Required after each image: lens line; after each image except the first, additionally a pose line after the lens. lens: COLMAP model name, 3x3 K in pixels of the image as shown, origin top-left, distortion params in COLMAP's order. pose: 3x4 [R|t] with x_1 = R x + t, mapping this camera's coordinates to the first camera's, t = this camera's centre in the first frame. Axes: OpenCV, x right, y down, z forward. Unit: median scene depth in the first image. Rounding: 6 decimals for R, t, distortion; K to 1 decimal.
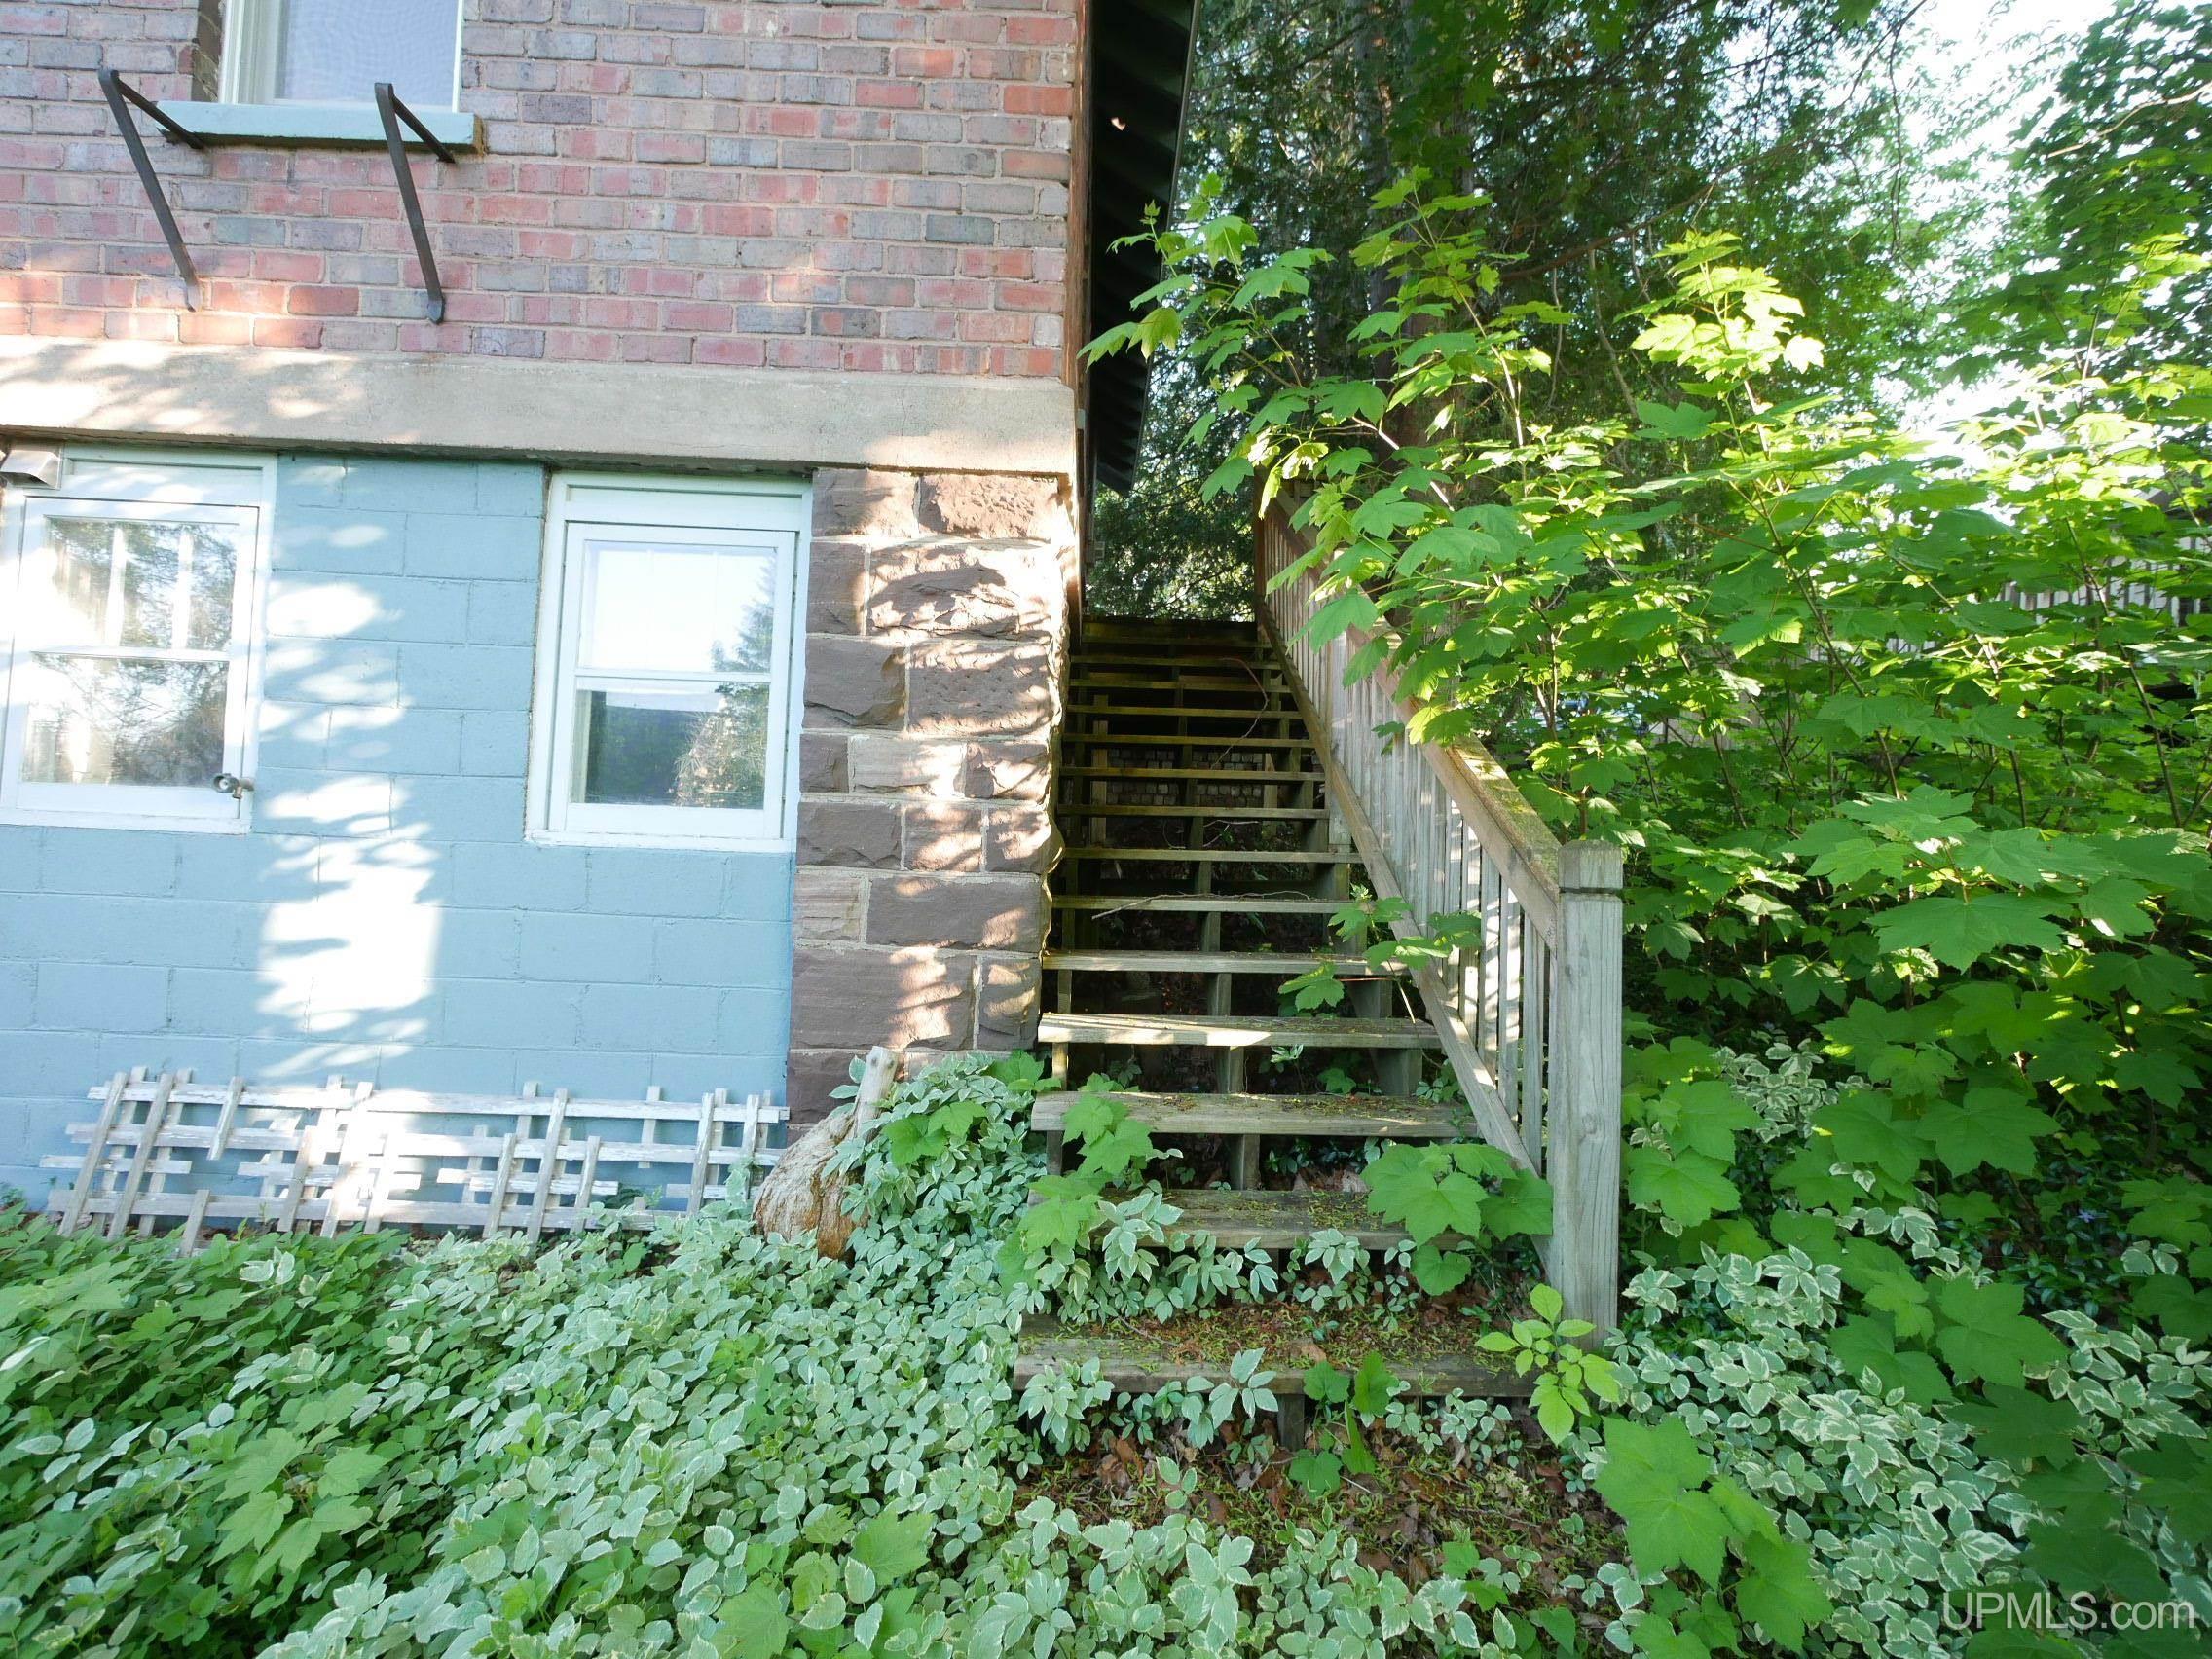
lens RADIAL K [[963.1, 0, 1106.0], [0, 963.1, 829.5], [0, 0, 1]] dist [-0.003559, -0.000375]
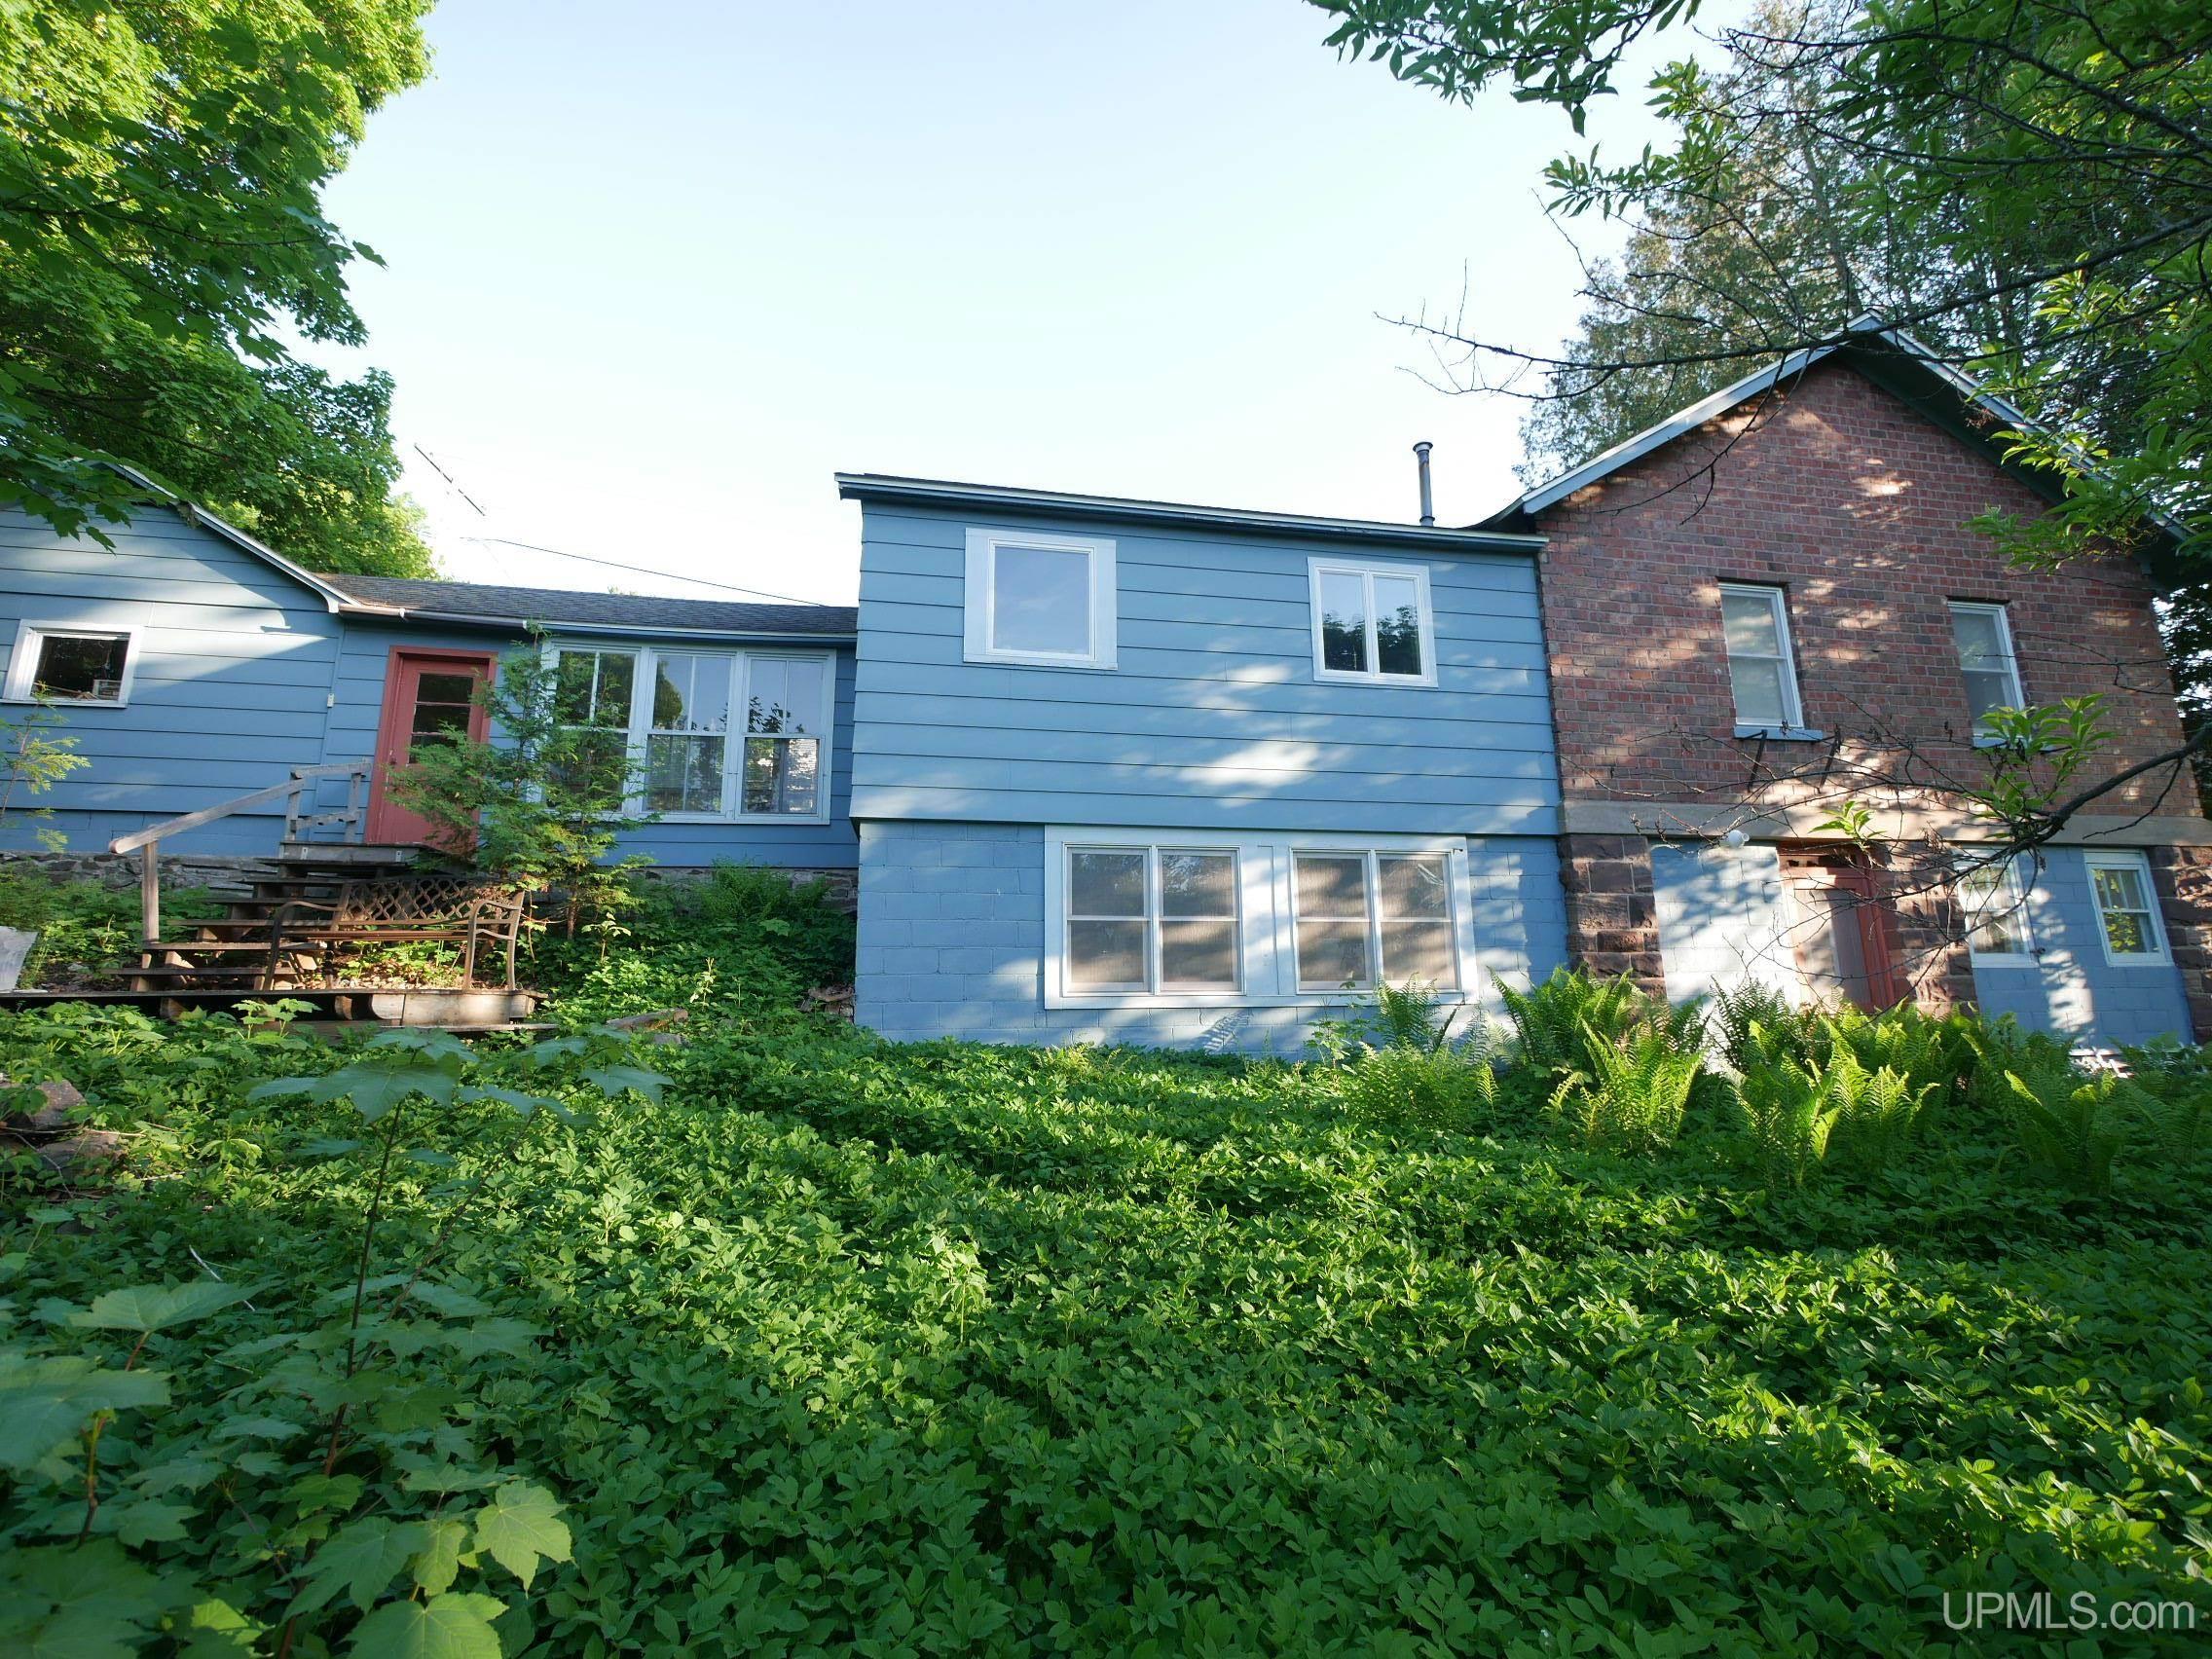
lens RADIAL K [[963.1, 0, 1106.0], [0, 963.1, 829.5], [0, 0, 1]] dist [-0.003559, -0.000375]
pose [[0.984966, -0.028164, 0.170437, -4.358058], [0.054184, 0.987200, -0.150002, -0.139246], [-0.164031, 0.156982, 0.973884, -1.588506]]
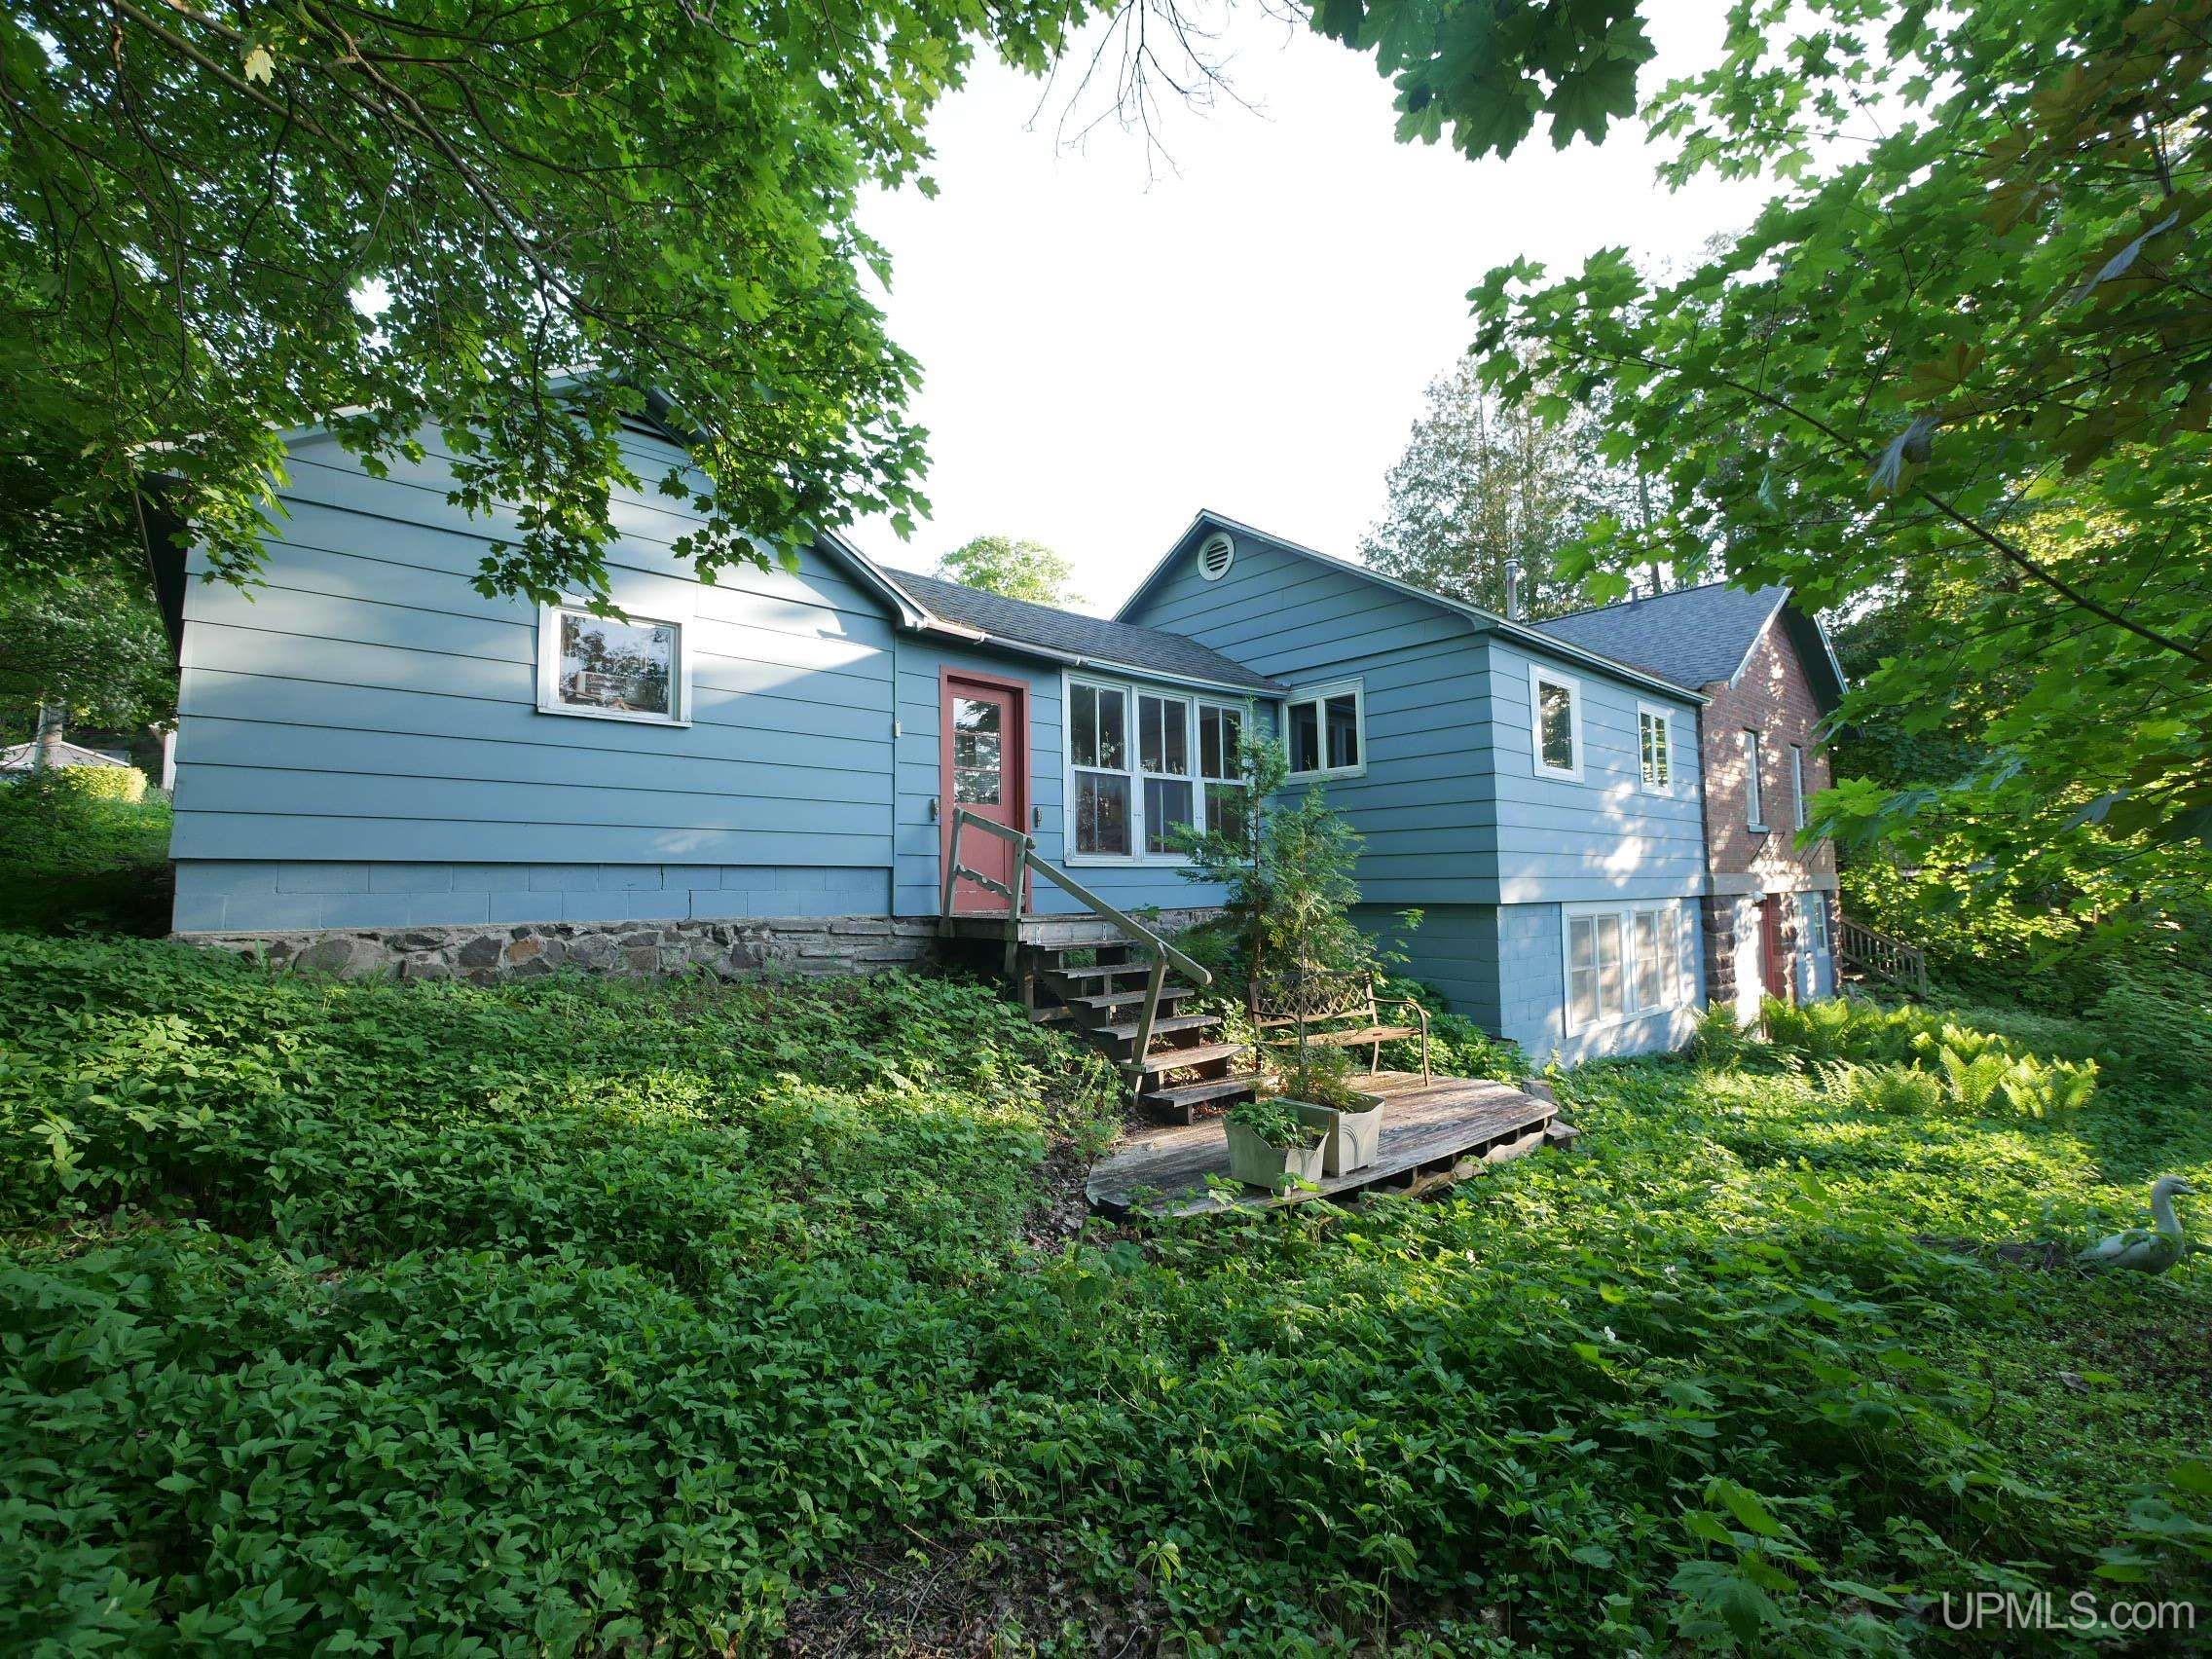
lens RADIAL K [[963.1, 0, 1106.0], [0, 963.1, 829.5], [0, 0, 1]] dist [-0.003559, -0.000375]
pose [[0.757118, -0.016976, 0.653058, -7.684150], [0.035091, 0.999276, -0.014706, -0.834154], [-0.652335, 0.034051, 0.757165, -0.578503]]
